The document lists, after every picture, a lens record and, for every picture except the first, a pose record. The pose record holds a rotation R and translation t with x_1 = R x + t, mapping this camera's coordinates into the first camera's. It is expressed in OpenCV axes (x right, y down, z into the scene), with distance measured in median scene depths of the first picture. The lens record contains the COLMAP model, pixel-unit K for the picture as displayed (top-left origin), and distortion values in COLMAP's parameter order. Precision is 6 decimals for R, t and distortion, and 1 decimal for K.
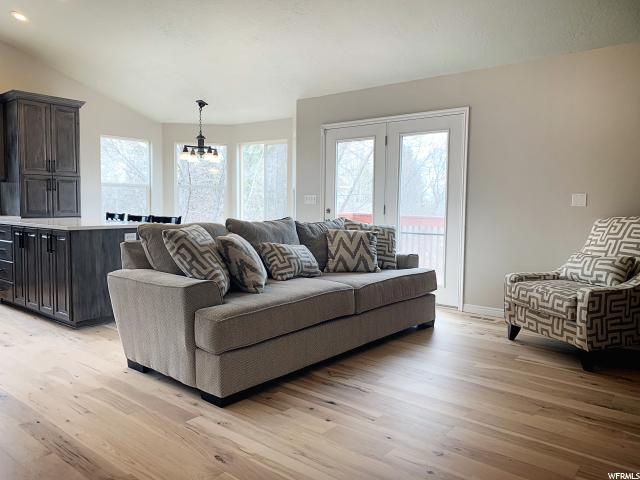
lens RADIAL K [[488.0, 0, 318.6], [0, 488.0, 227.5], [0, 0, 1]] dist [0.099542, -0.147719]
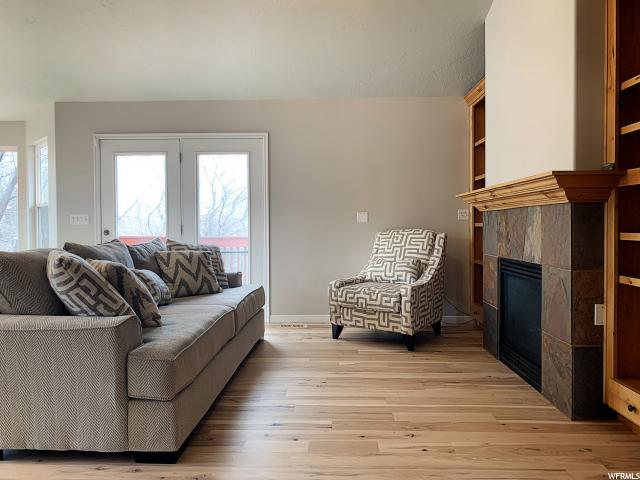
lens RADIAL K [[488.0, 0, 318.6], [0, 488.0, 227.5], [0, 0, 1]] dist [0.099542, -0.147719]
pose [[0.796235, -0.019458, 0.604675, -0.352877], [0.046425, 0.998501, -0.029001, 0.000062], [-0.603204, 0.051163, 0.795944, 0.112362]]
